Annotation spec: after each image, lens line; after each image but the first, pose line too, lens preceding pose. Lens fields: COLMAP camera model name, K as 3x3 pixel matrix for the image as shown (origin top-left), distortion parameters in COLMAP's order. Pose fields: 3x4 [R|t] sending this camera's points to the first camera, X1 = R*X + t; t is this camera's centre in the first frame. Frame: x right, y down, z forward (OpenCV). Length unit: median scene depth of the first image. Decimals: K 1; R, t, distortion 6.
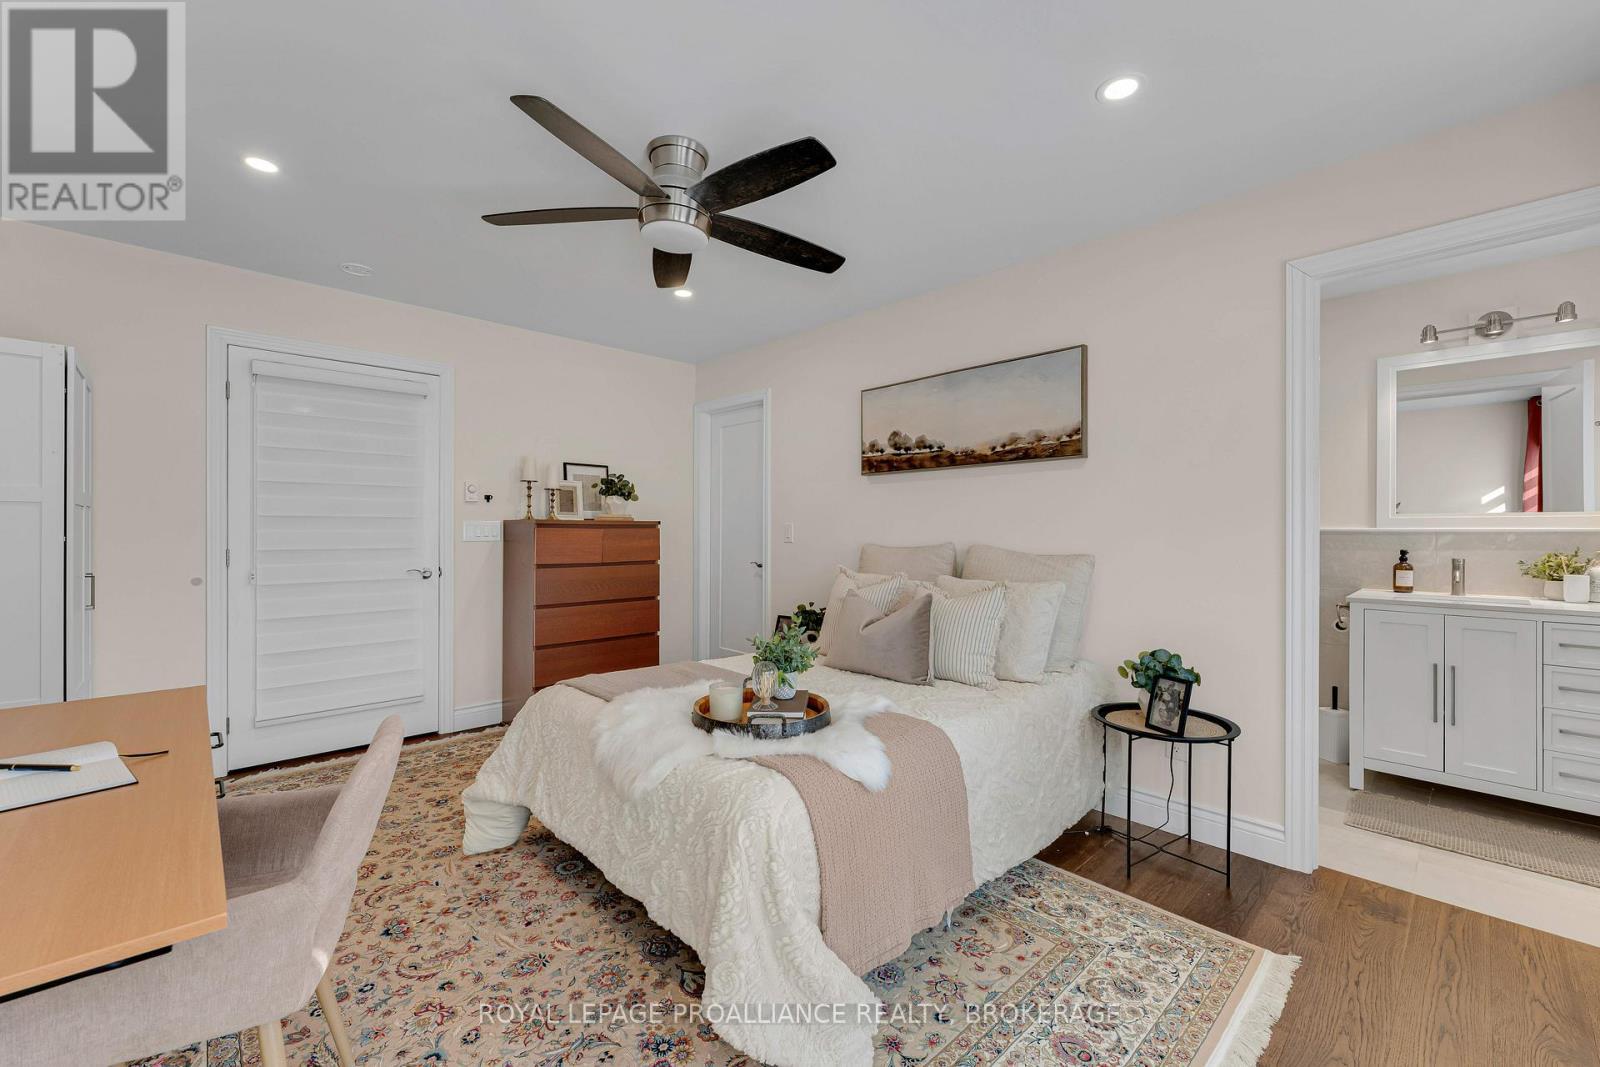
lens RADIAL K [[644.8, 0, 802.9], [0, 644.8, 527.2], [0, 0, 1]] dist [0.002813, -0.001164]
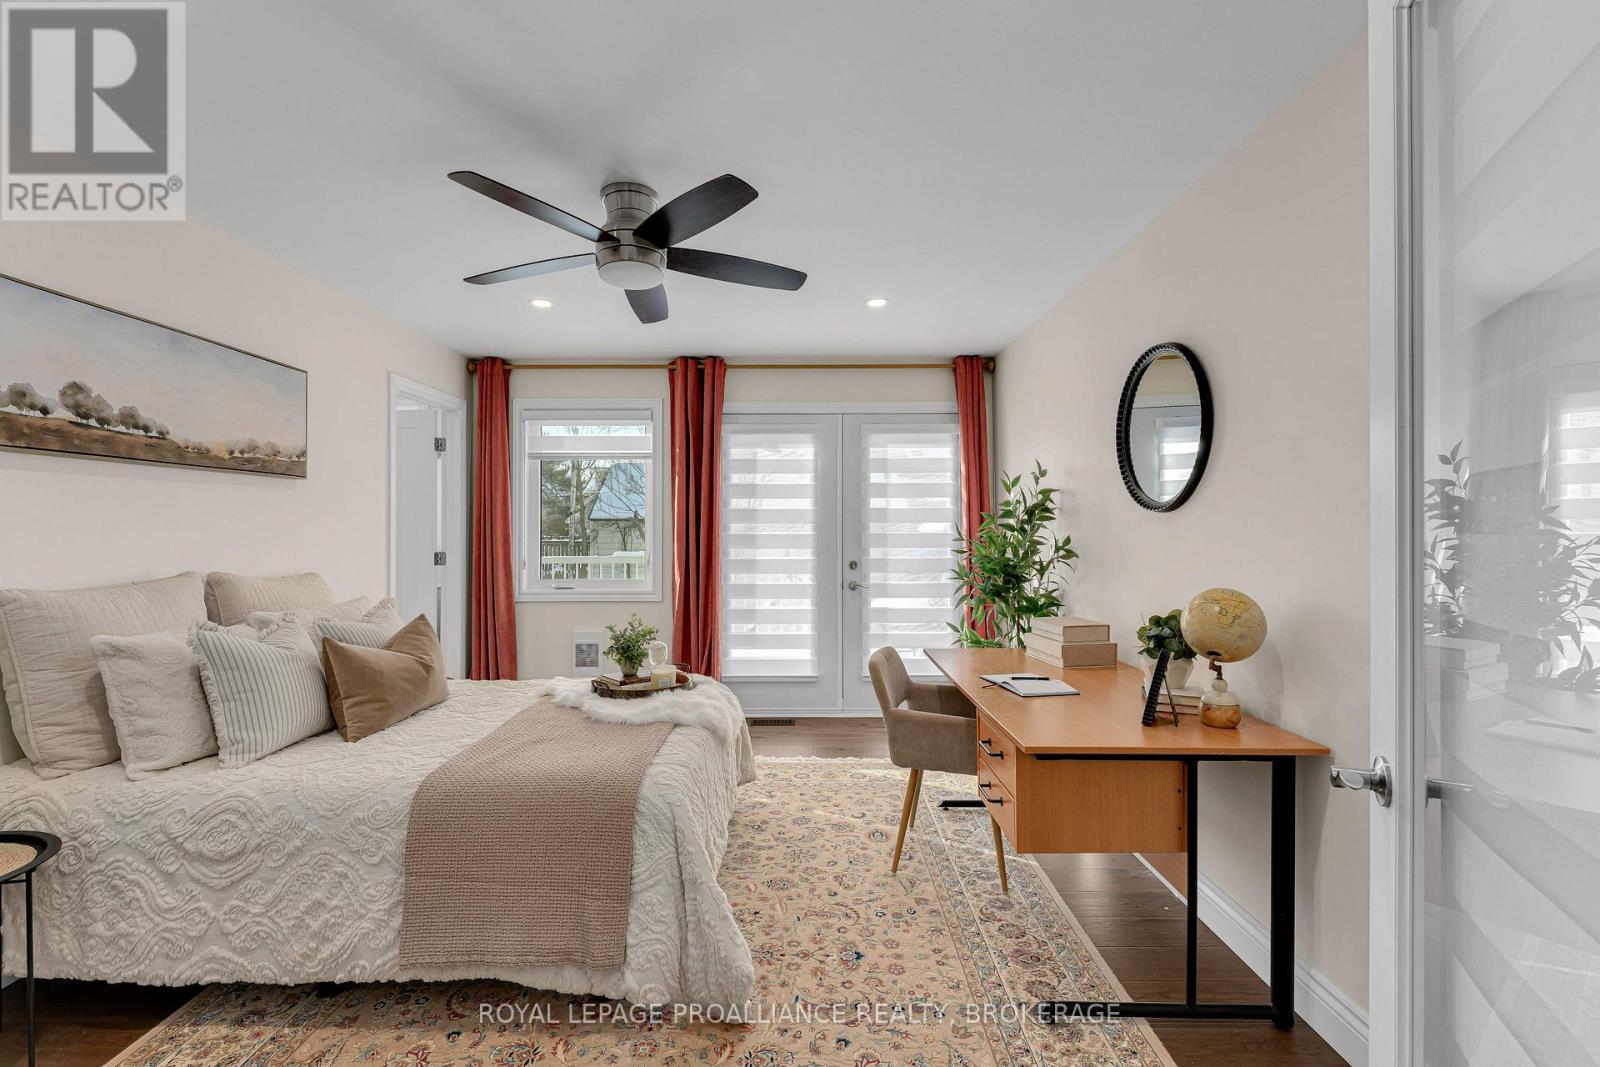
lens RADIAL K [[685.4, 0, 794.3], [0, 685.4, 530.1], [0, 0, 1]] dist [0.003321, 0.000132]
pose [[-0.709259, 0.003769, 0.704938, -0.821733], [0.001662, 0.999992, -0.003675, -0.020952], [-0.704946, -0.001435, -0.709259, 1.130953]]
